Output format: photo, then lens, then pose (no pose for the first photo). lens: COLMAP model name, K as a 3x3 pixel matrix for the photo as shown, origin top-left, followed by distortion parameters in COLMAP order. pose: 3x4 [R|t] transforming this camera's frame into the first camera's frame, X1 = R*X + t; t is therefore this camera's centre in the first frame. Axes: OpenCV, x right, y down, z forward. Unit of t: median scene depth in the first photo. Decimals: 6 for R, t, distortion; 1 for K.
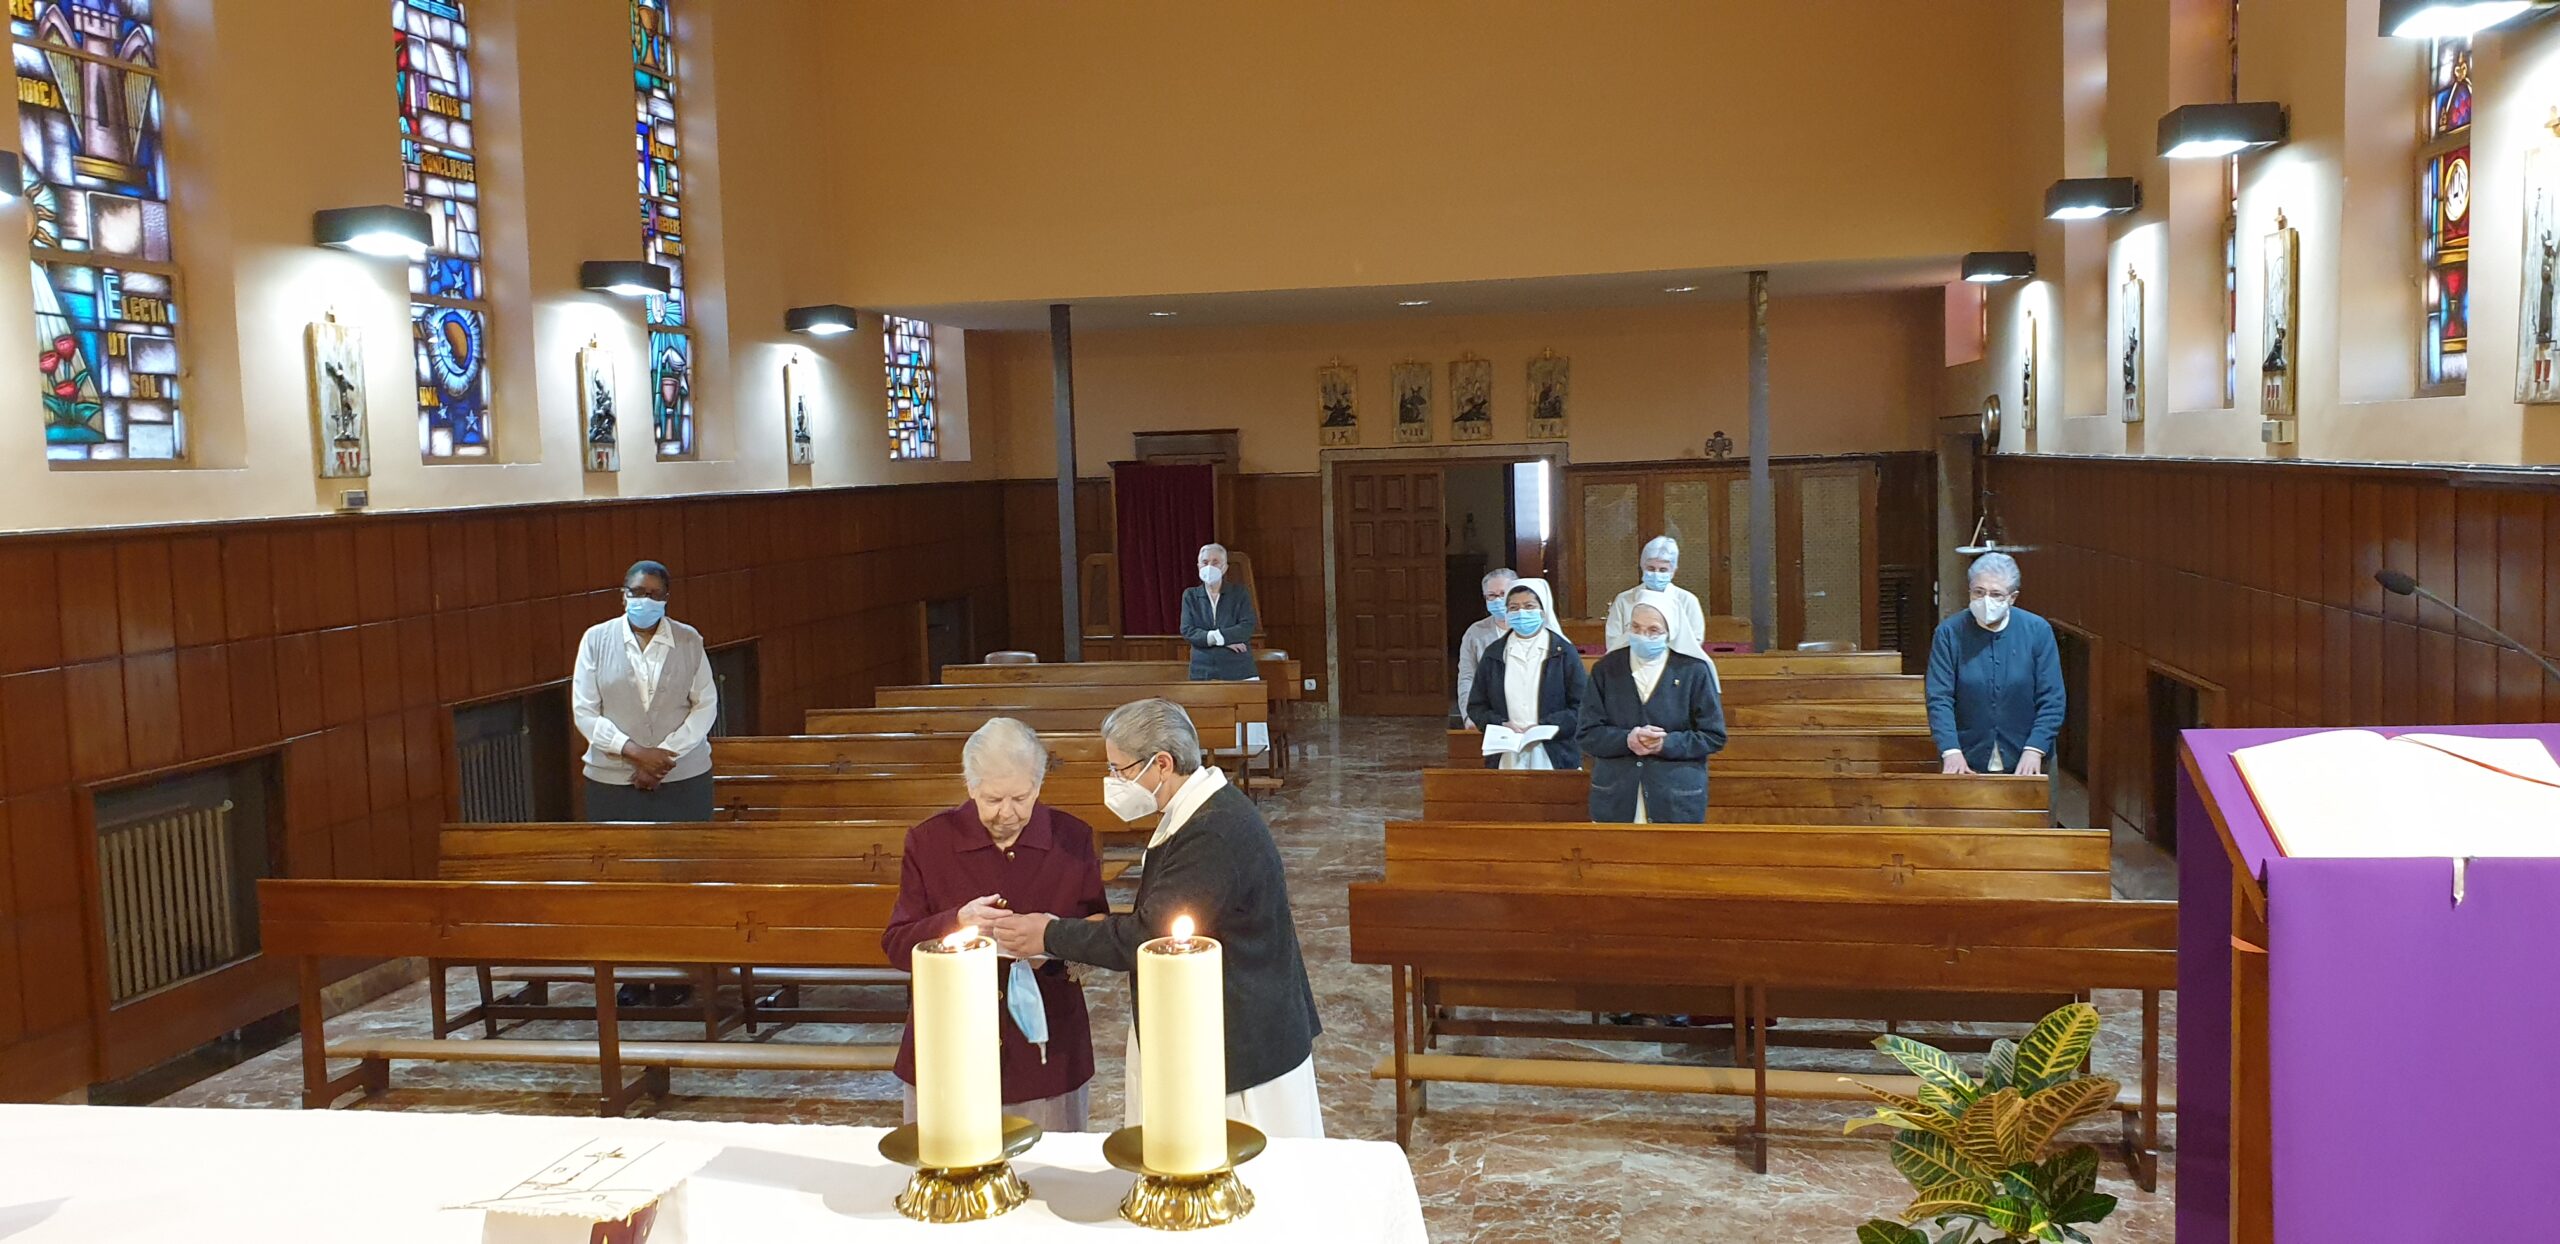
lens RADIAL K [[2013.6, 0, 1315.9], [0, 2013.6, 611.1], [0, 0, 1]] dist [0.041111, -0.044755]
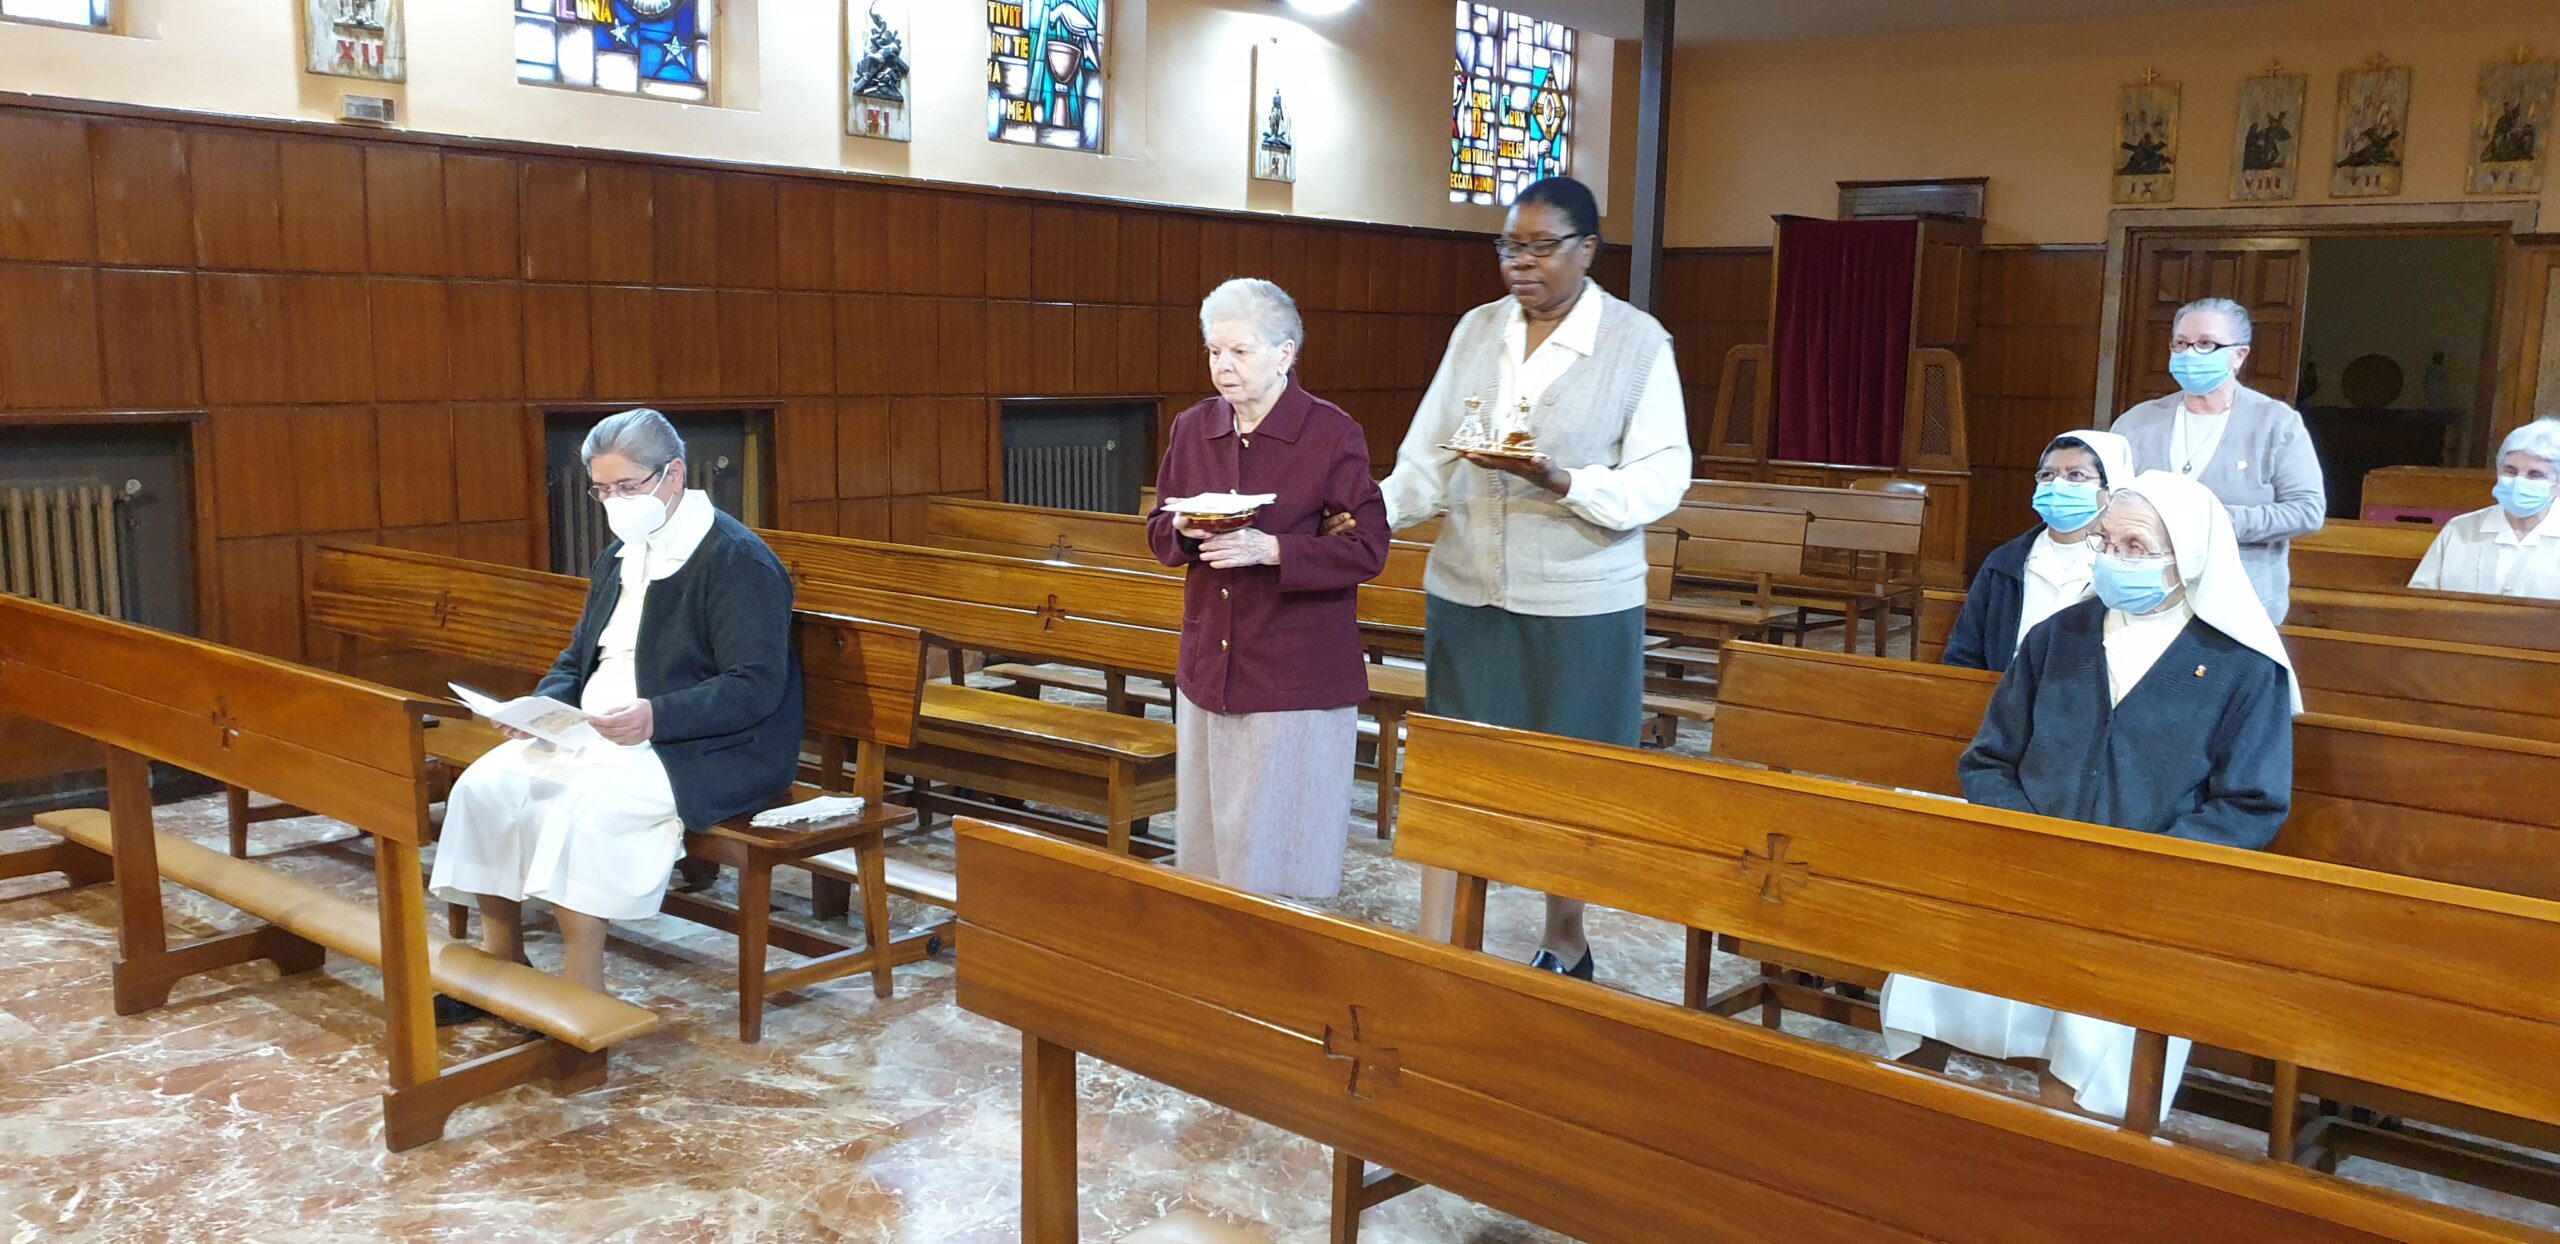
lens RADIAL K [[2013.6, 0, 1268.6], [0, 2013.6, 617.8], [0, 0, 1]] dist [0.041111, -0.044755]
pose [[0.862882, 0.115298, -0.492079, 0.203037], [-0.084528, 0.992840, 0.084408, 0.040313], [0.498287, -0.031239, 0.866449, 0.501362]]
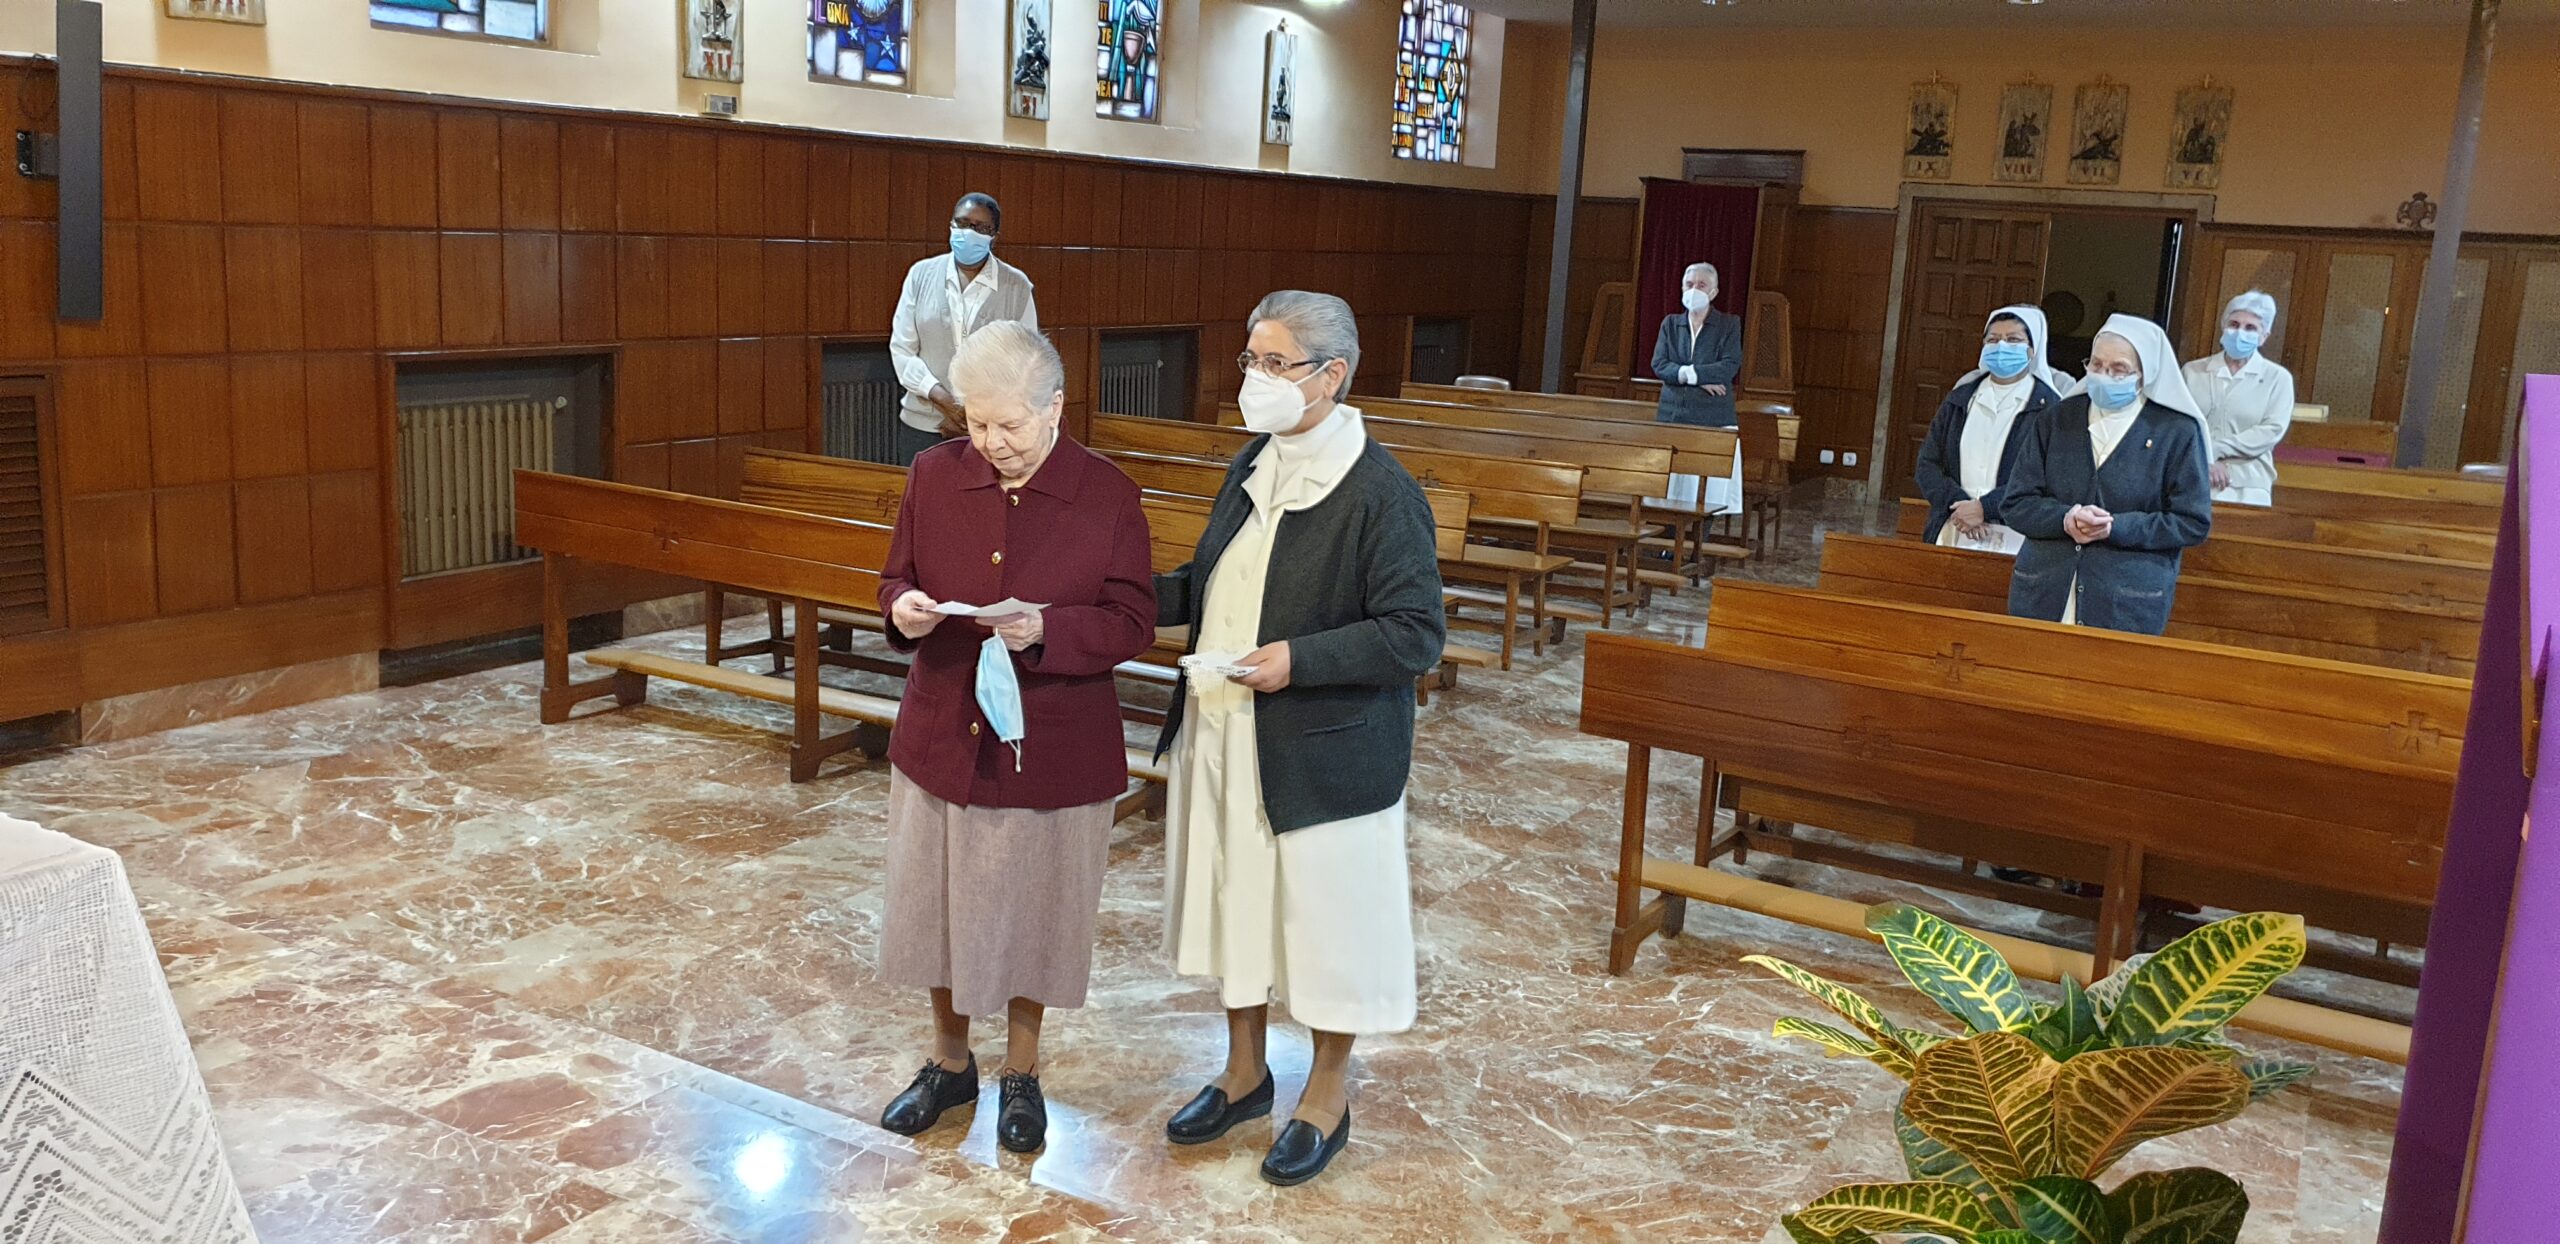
lens RADIAL K [[2013.6, 0, 1267.1], [0, 2013.6, 627.4], [0, 0, 1]] dist [0.041111, -0.044755]
pose [[0.932882, 0.145079, -0.329672, 0.116158], [-0.105221, 0.985135, 0.135782, 0.030702], [0.344471, -0.091980, 0.934280, 0.169208]]
